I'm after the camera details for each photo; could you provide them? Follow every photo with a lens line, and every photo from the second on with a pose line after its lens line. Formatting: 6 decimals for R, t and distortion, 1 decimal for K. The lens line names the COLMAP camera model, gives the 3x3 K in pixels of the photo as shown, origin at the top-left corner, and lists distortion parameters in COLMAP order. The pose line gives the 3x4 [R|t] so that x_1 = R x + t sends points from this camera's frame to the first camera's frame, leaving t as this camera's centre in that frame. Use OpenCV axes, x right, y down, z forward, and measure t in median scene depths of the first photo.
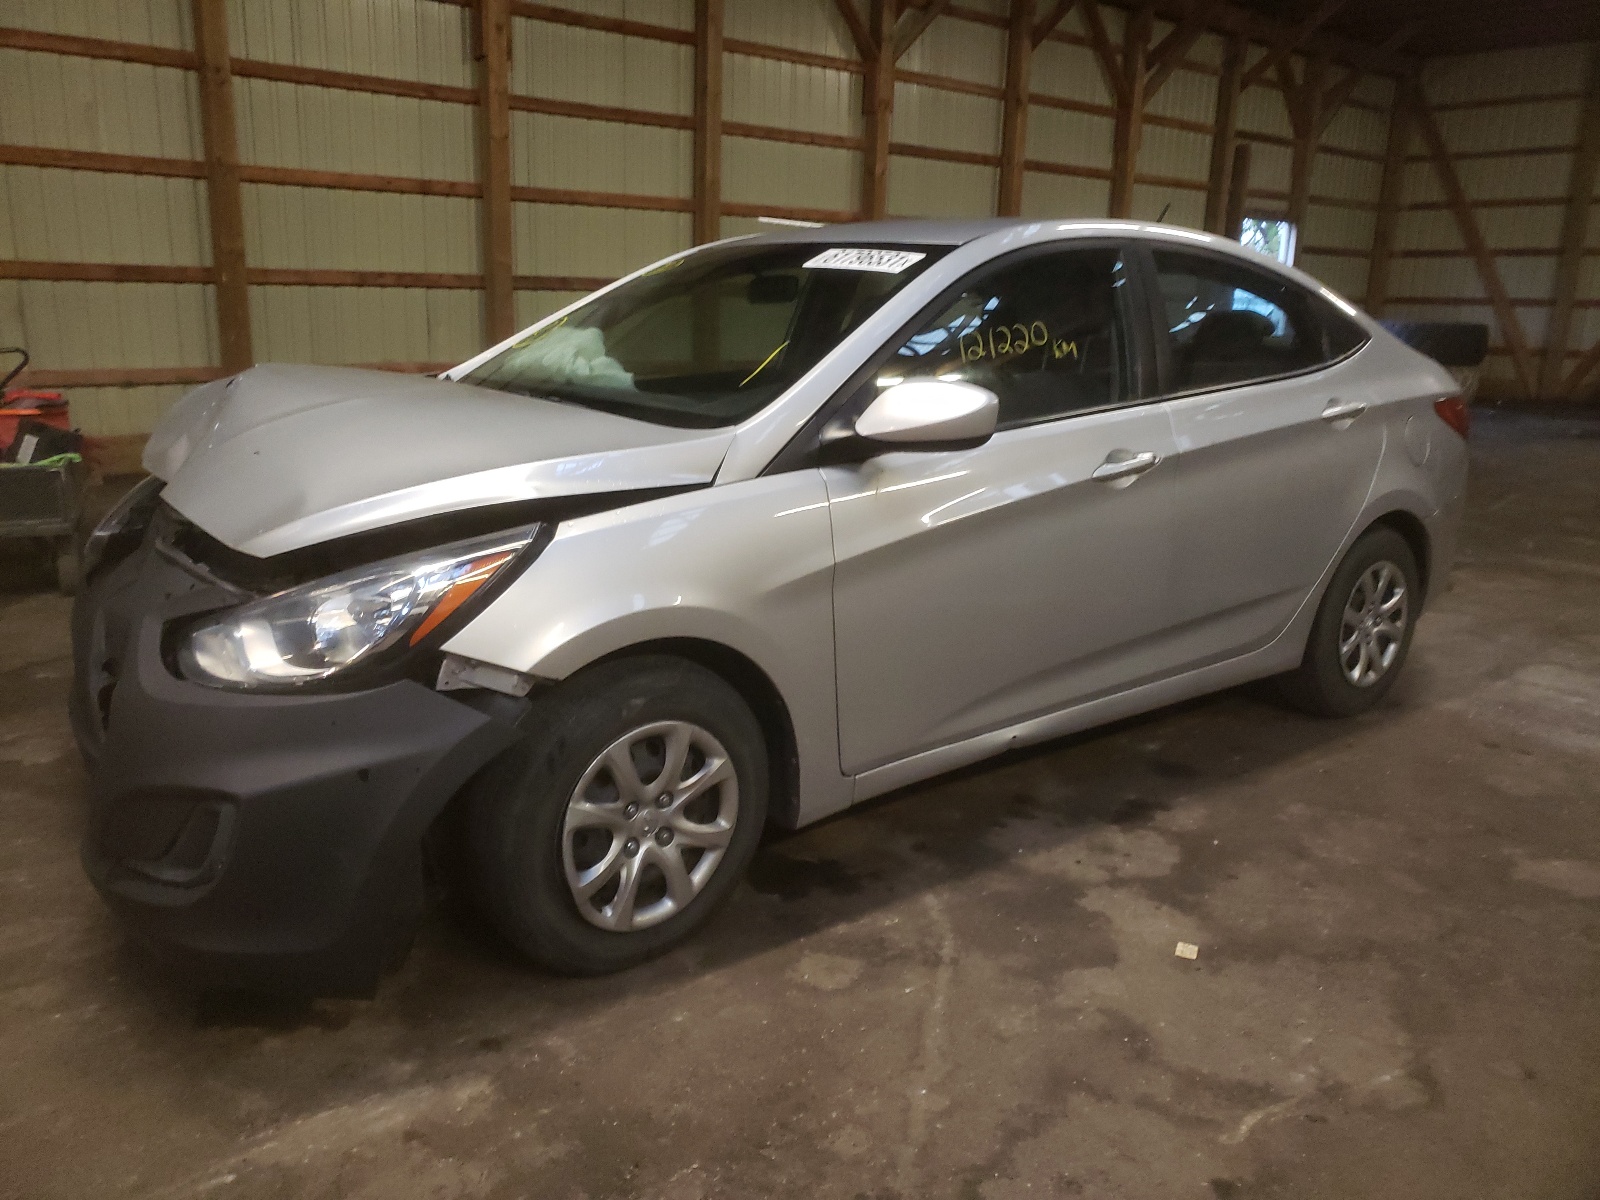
lens RADIAL K [[1267.8, 0, 790.0], [0, 1267.8, 597.1], [0, 0, 1]] dist [0.026771, 0.003844]
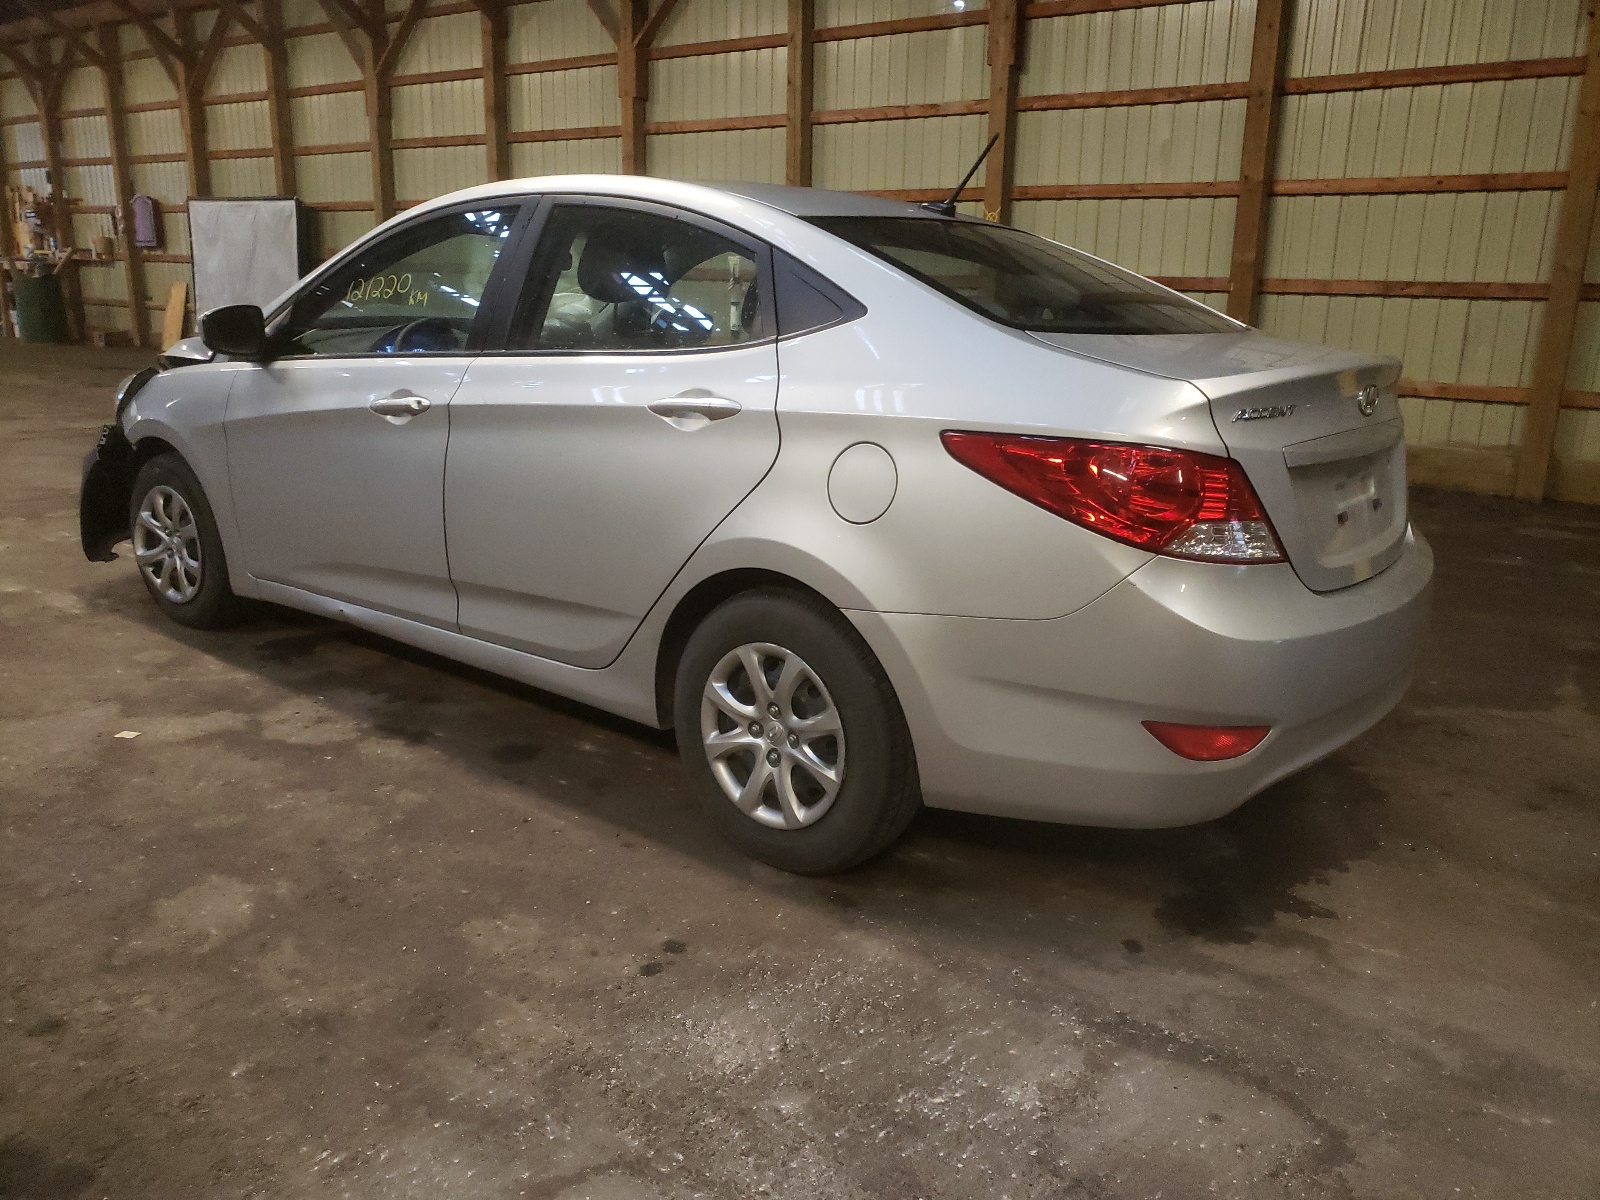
lens RADIAL K [[1267.8, 0, 790.0], [0, 1267.8, 597.1], [0, 0, 1]] dist [0.026771, 0.003844]
pose [[0.206477, 0.222103, -0.952910, 1.383356], [-0.255308, 0.952388, 0.166661, -0.209526], [0.944556, 0.208873, 0.253351, 1.053470]]
